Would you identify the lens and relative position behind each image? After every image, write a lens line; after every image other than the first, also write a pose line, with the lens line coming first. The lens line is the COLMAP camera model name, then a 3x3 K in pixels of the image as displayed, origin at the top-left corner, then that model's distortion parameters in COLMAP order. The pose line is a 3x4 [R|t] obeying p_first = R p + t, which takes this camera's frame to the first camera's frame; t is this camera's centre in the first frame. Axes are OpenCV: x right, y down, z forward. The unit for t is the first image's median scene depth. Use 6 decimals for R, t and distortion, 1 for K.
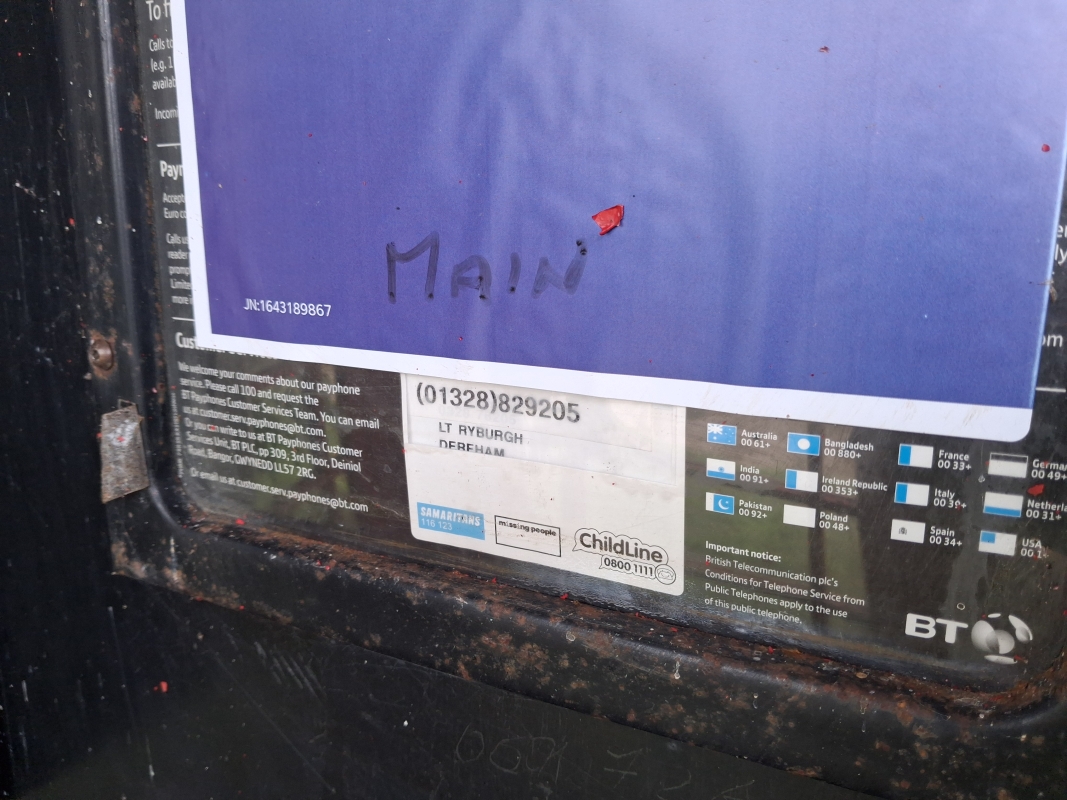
lens RADIAL K [[849.5, 0, 534.7], [0, 849.5, 398.9], [0, 0, 1]] dist [-0.004433, -0.009976]
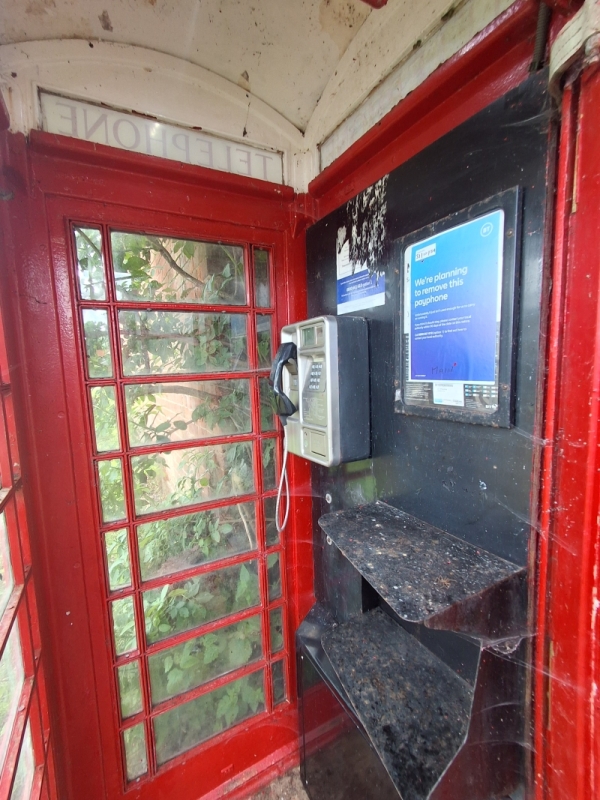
lens RADIAL K [[367.5, 0, 301.3], [0, 367.5, 403.2], [0, 0, 1]] dist [-0.000434, -0.000011]
pose [[0.826491, 0.031498, -0.562068, 0.758866], [-0.098026, 0.991233, -0.088594, 0.579237], [0.554349, 0.128319, 0.822333, -2.517676]]
